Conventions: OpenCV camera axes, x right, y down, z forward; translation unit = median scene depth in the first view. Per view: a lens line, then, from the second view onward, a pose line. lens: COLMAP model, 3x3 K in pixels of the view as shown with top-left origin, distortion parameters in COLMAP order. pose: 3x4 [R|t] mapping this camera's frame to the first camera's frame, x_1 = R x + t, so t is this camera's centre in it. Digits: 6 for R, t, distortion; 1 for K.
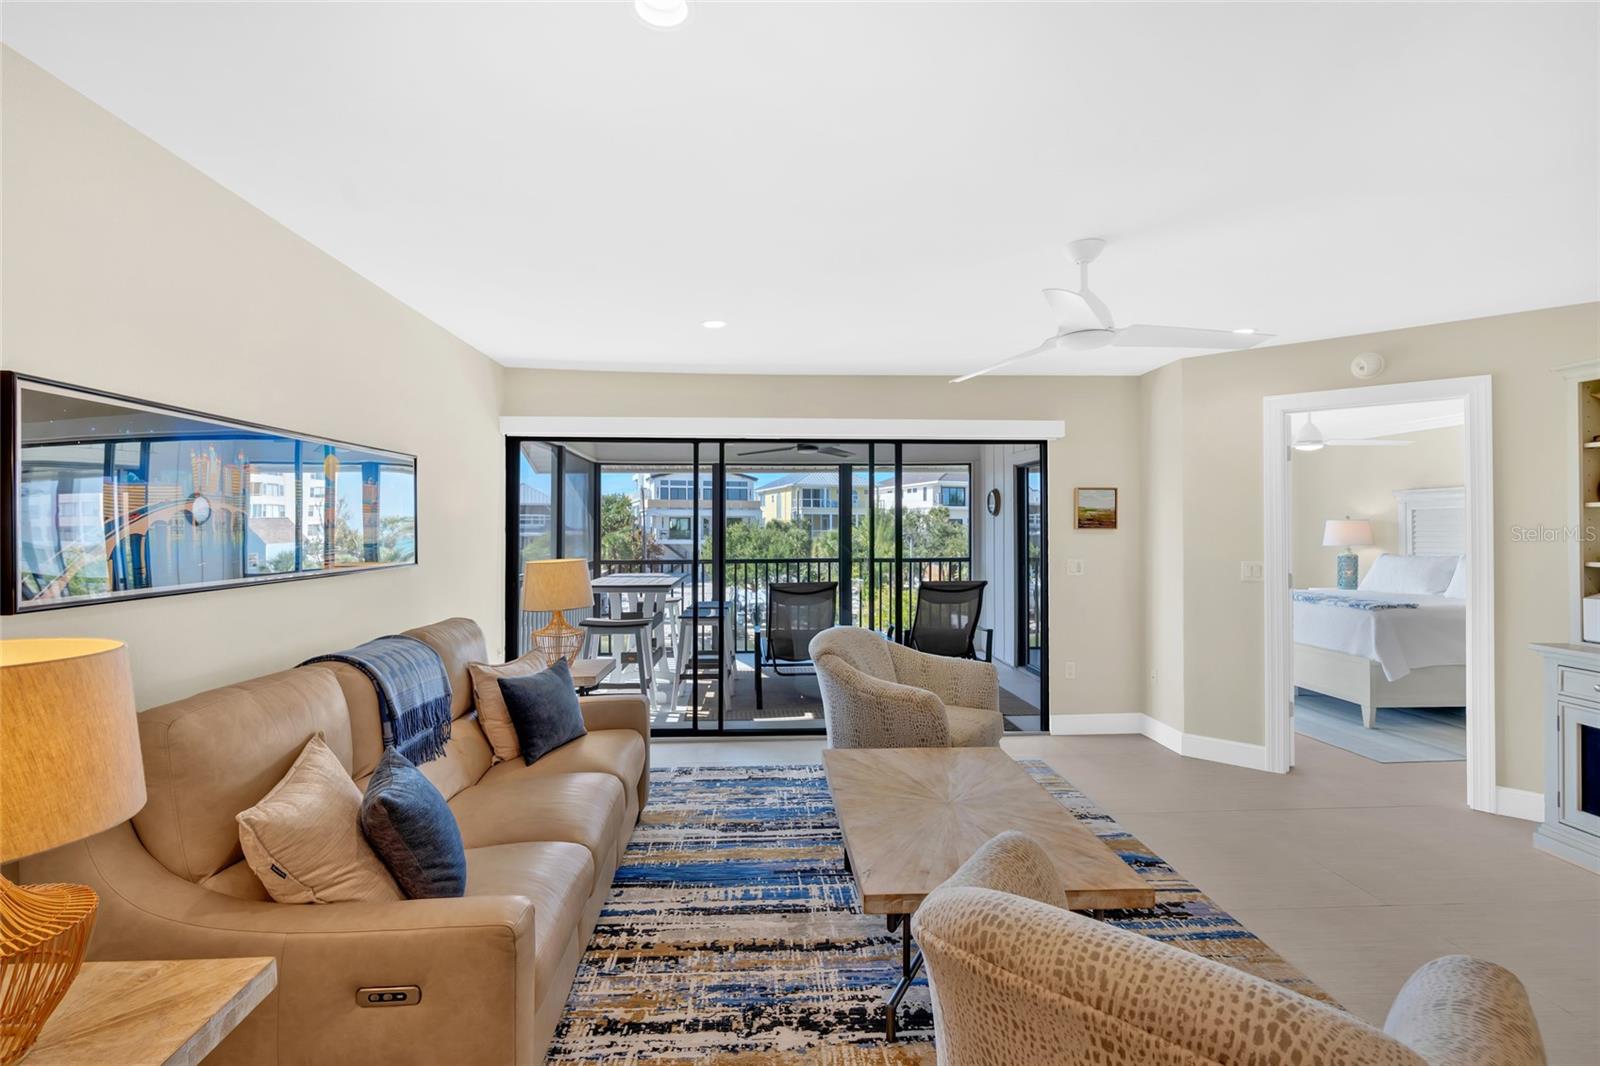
lens RADIAL K [[734.7, 0, 787.7], [0, 734.7, 524.5], [0, 0, 1]] dist [-0.010813, 0.005121]
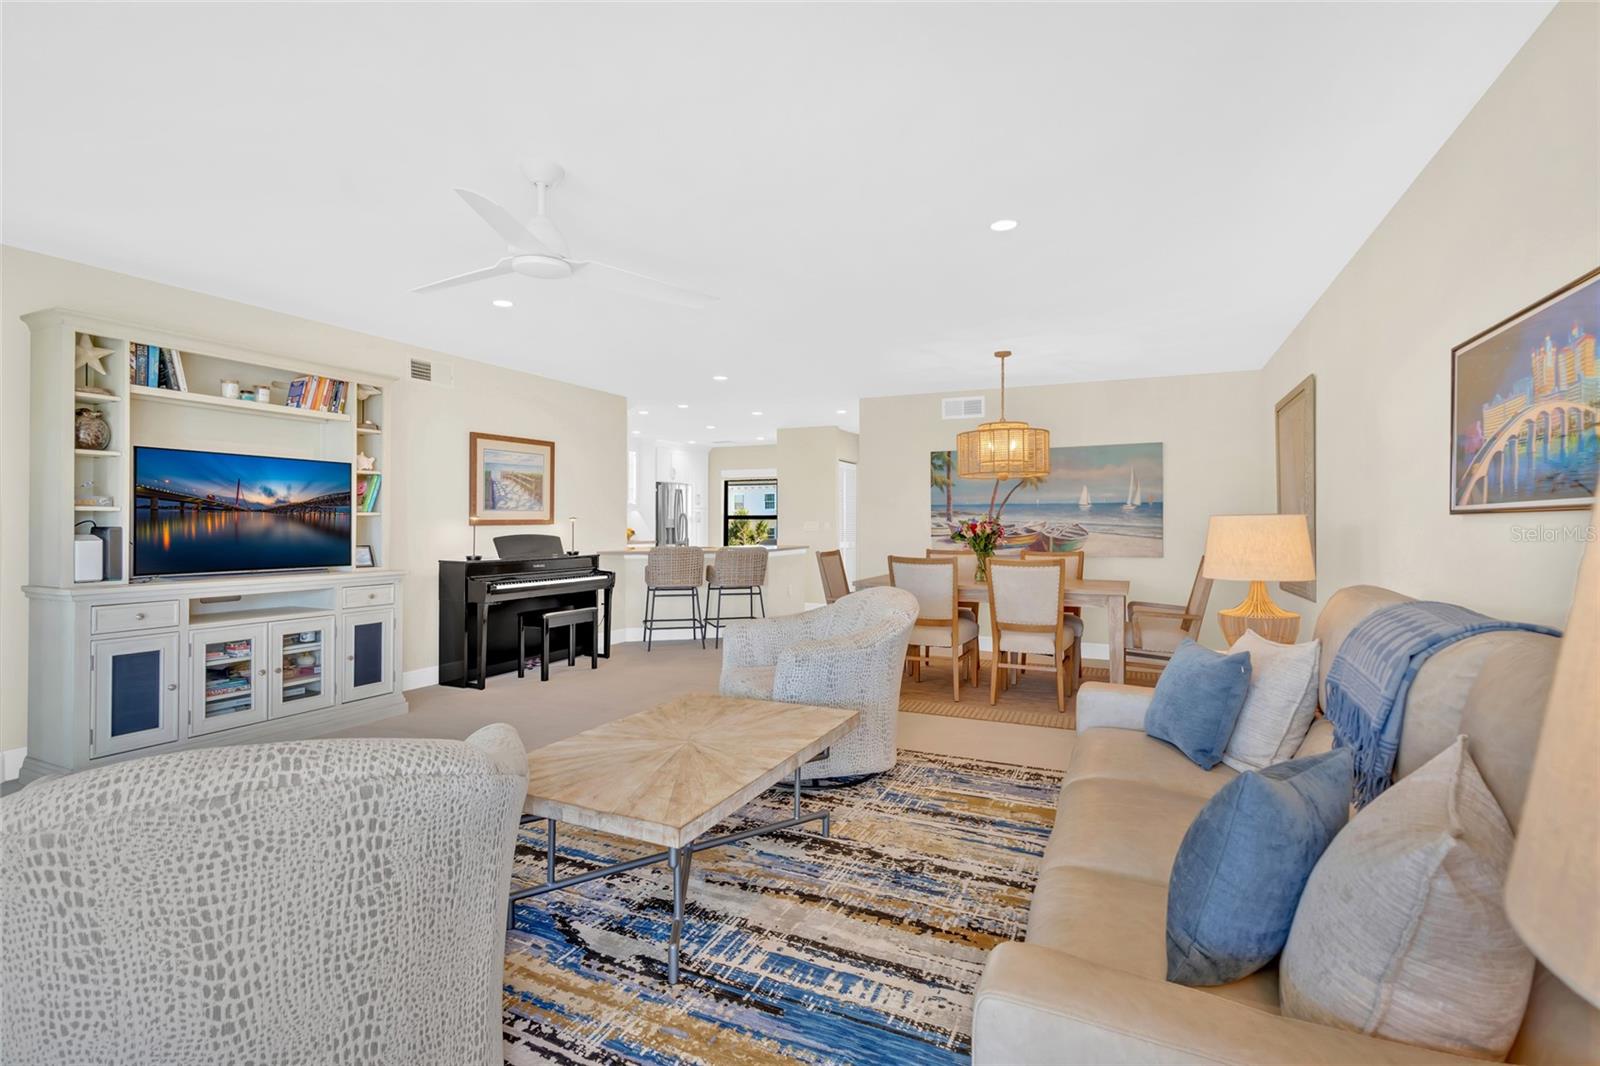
lens RADIAL K [[734.7, 0, 788.9], [0, 734.7, 529.6], [0, 0, 1]] dist [-0.010813, 0.005121]
pose [[-0.880395, -0.005267, 0.474212, -0.298913], [-0.004049, 0.999985, 0.003590, 0.078779], [-0.474224, 0.001241, -0.880404, 1.488220]]
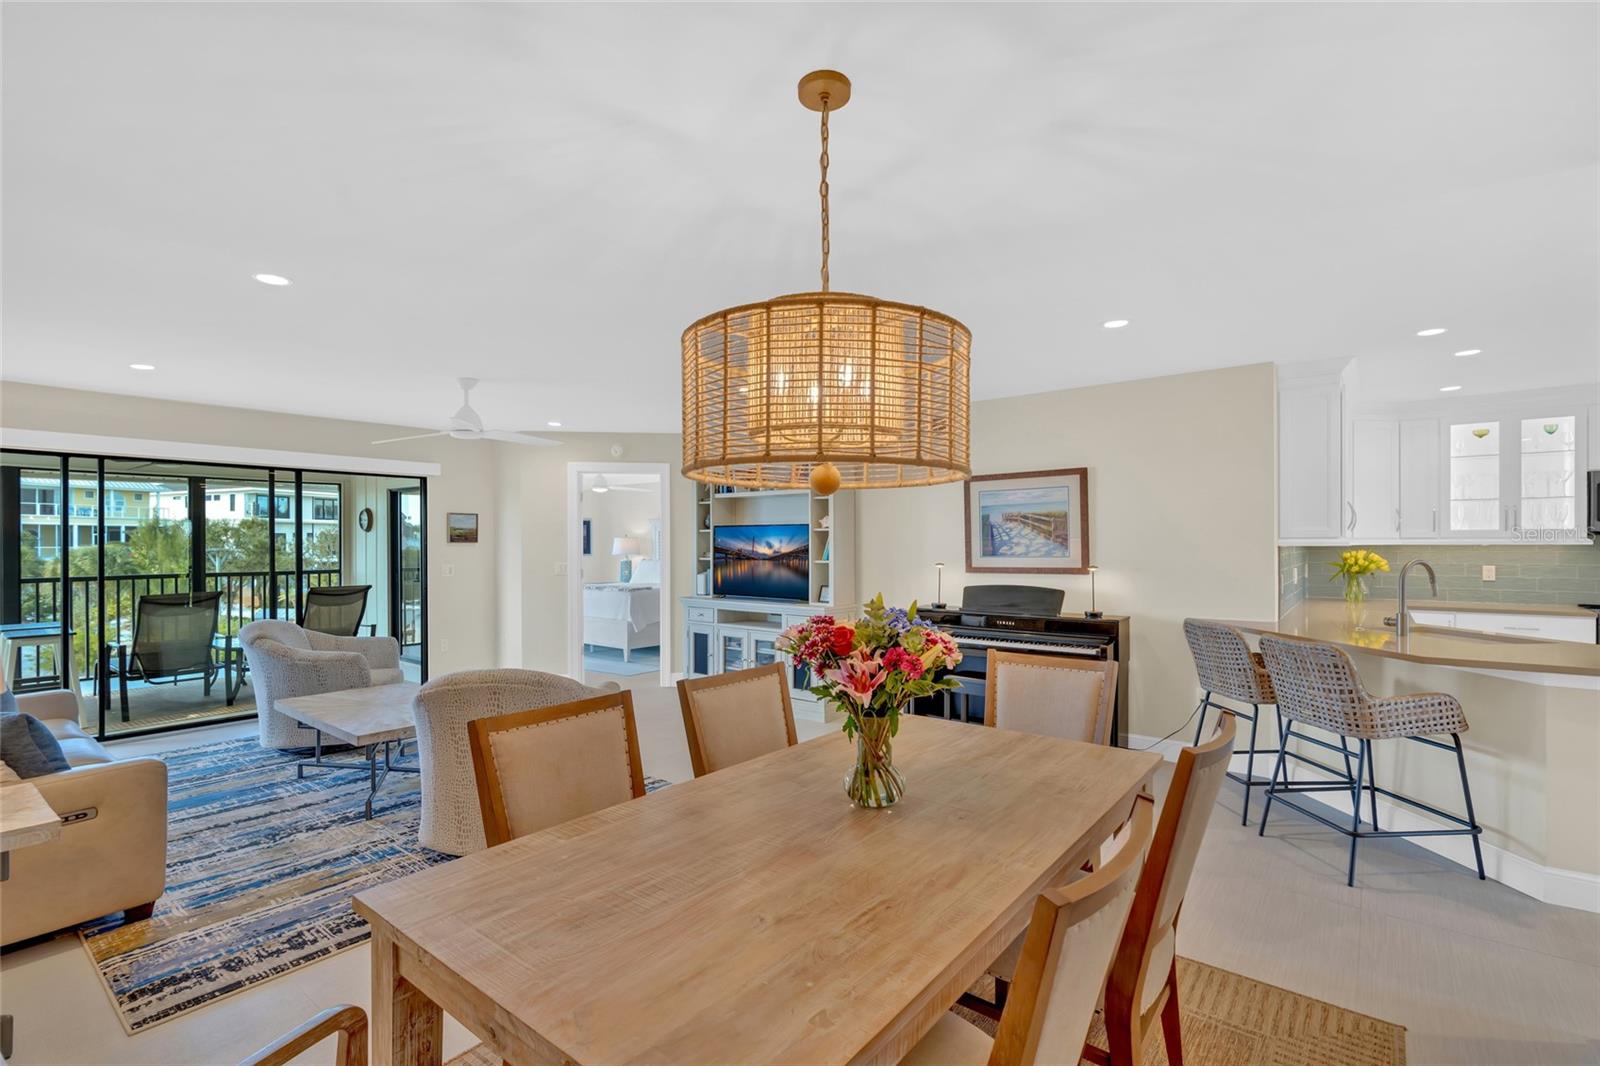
lens RADIAL K [[734.7, 0, 796.3], [0, 734.7, 546.6], [0, 0, 1]] dist [-0.010813, 0.005121]
pose [[0.661179, -0.002819, 0.750222, -0.346408], [-0.003526, 0.999970, 0.006865, 0.003111], [-0.750219, -0.007184, 0.661150, -0.668084]]
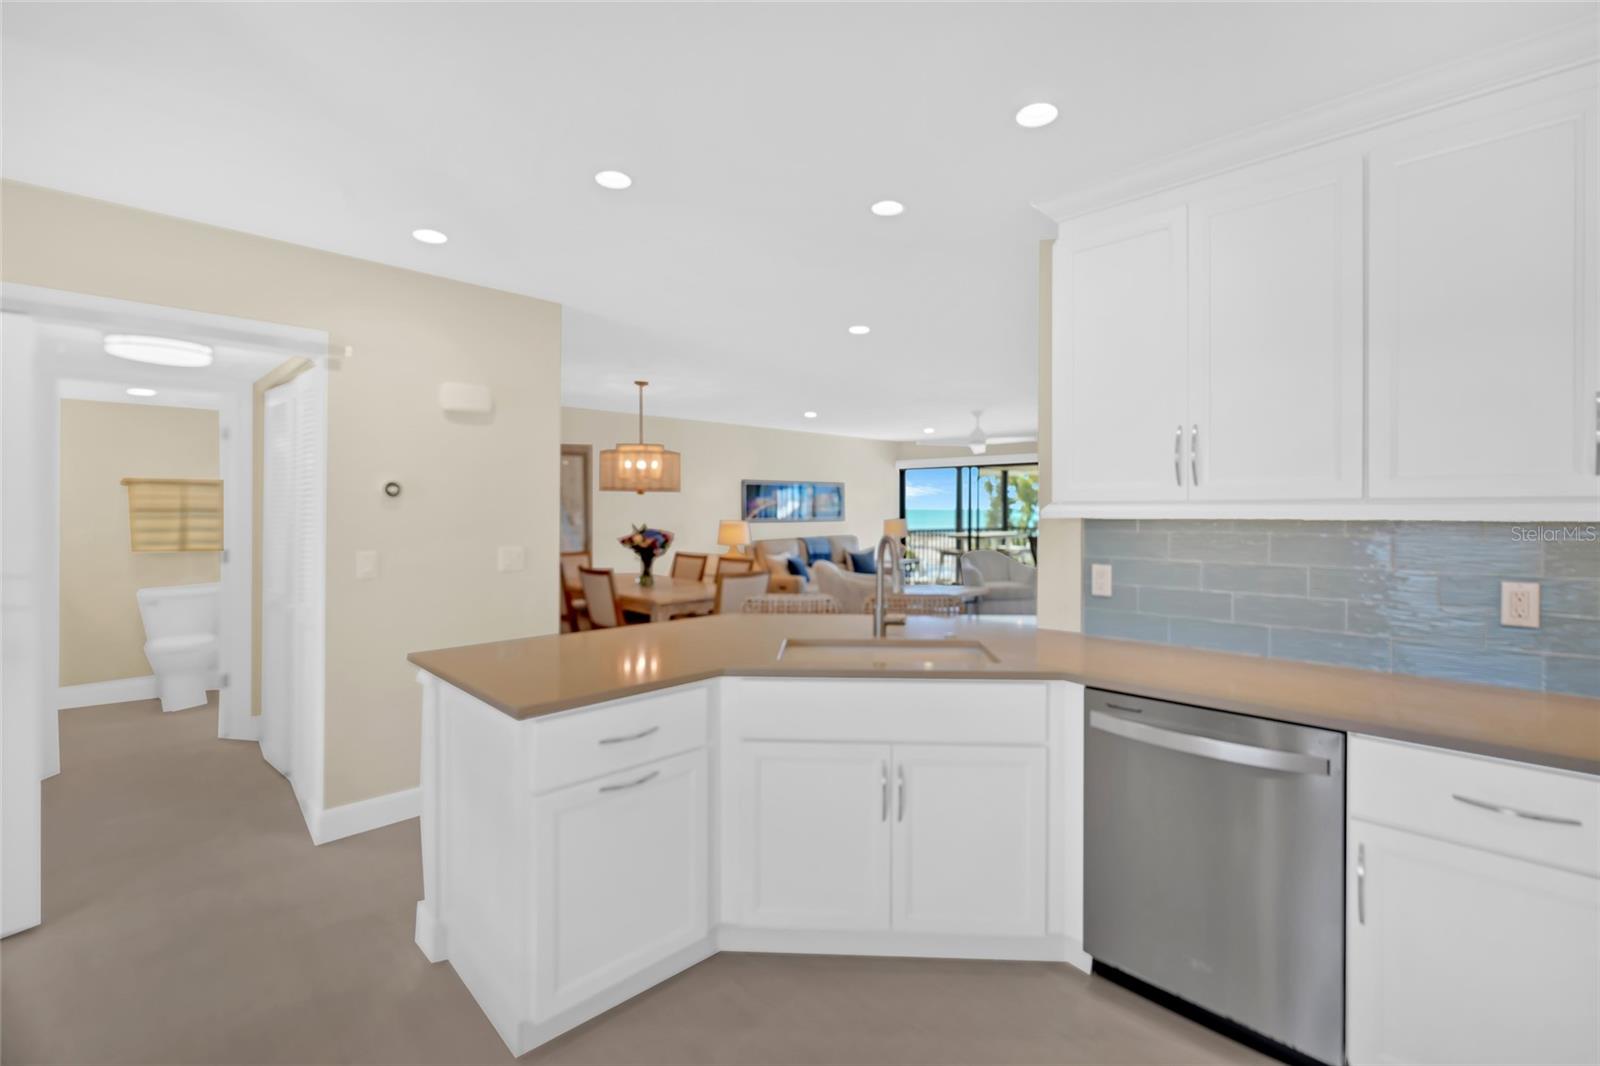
lens RADIAL K [[734.7, 0, 796.1], [0, 734.7, 520.5], [0, 0, 1]] dist [-0.010813, 0.005121]
pose [[0.663293, 0.015129, -0.748207, 1.886016], [0.001928, 0.999758, 0.021925, -0.007222], [0.748358, -0.015985, 0.663103, -1.349425]]
